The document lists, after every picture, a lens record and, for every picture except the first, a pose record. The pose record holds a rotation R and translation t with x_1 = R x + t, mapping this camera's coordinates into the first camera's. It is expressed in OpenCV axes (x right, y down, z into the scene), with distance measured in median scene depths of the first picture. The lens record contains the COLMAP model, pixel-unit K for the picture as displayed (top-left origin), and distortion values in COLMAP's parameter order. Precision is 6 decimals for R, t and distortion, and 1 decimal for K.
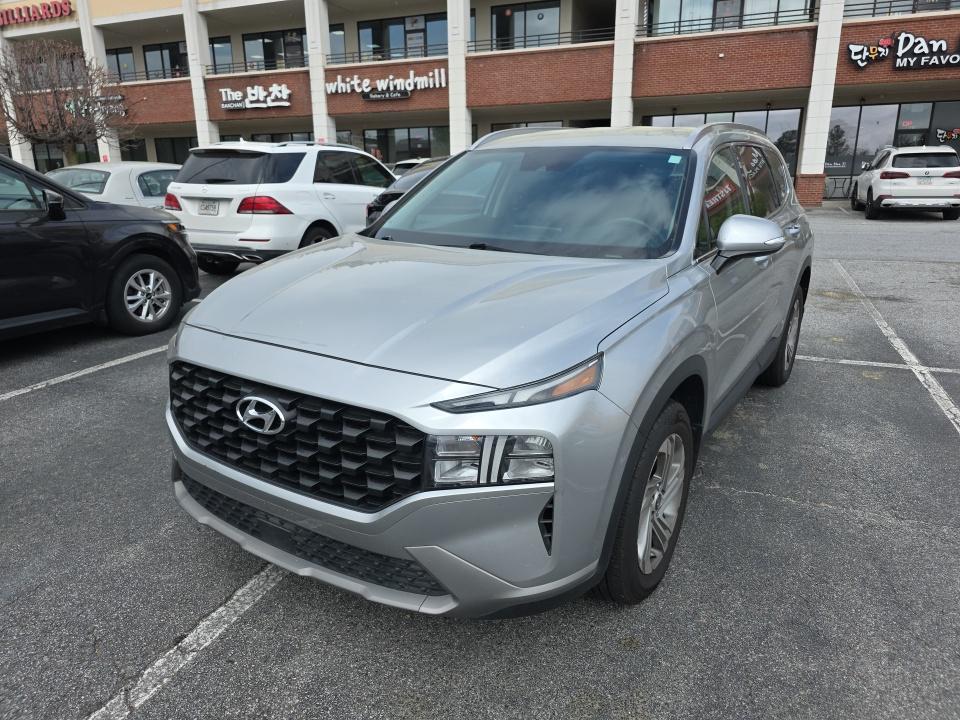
lens RADIAL K [[648.3, 0, 480.0], [0, 648.3, 360.0], [0, 0, 1]] dist [0.020316, -0.017430]
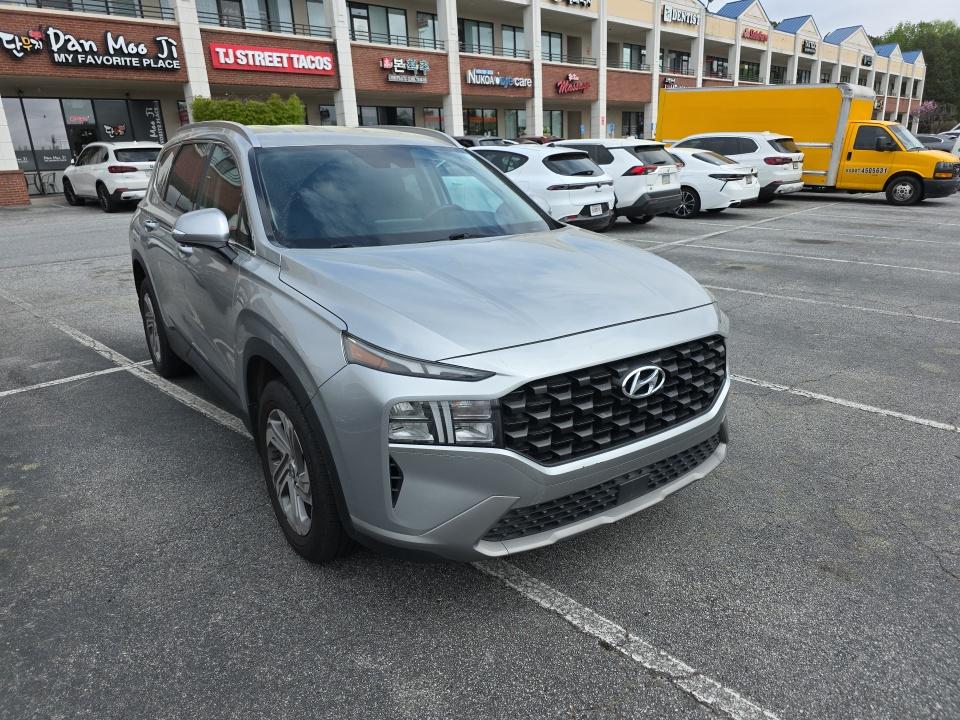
lens RADIAL K [[639.1, 0, 480.7], [0, 639.1, 374.6], [0, 0, 1]] dist [0.020881, -0.025428]
pose [[0.374717, -0.302578, 0.876375, -0.130573], [0.273979, 0.939170, 0.207112, -0.021807], [-0.885733, 0.162500, 0.434823, 0.070323]]
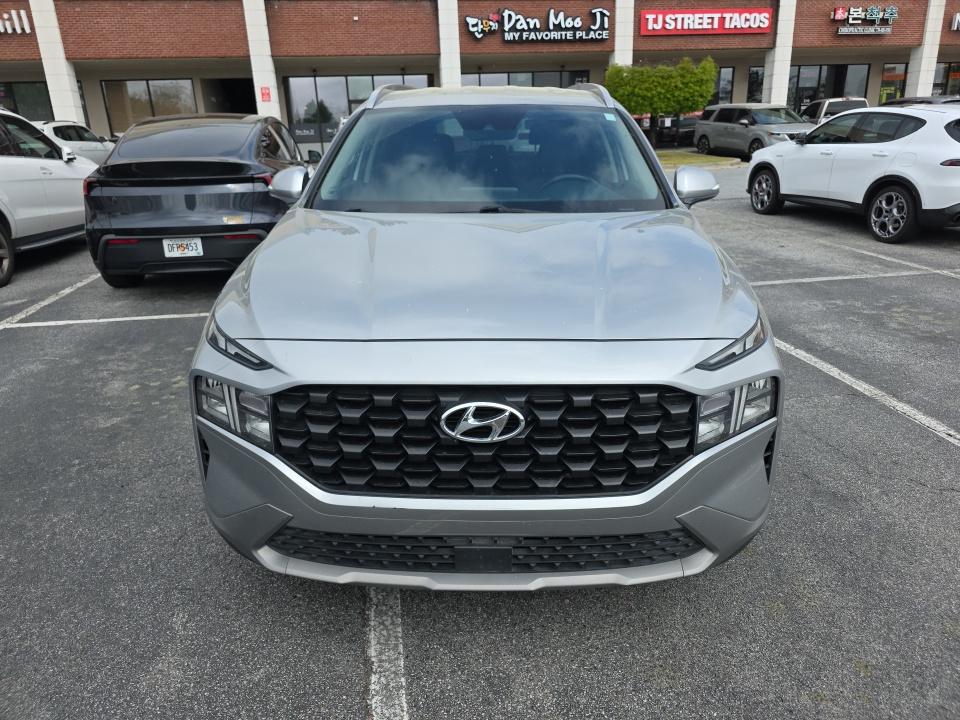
lens RADIAL K [[648.6, 0, 480.0], [0, 648.6, 360.0], [0, 0, 1]] dist [0.022333, -0.025079]
pose [[0.852590, -0.183303, 0.489377, -0.067424], [0.158833, 0.983056, 0.091500, -0.006589], [-0.497857, -0.000283, 0.867259, 0.025649]]
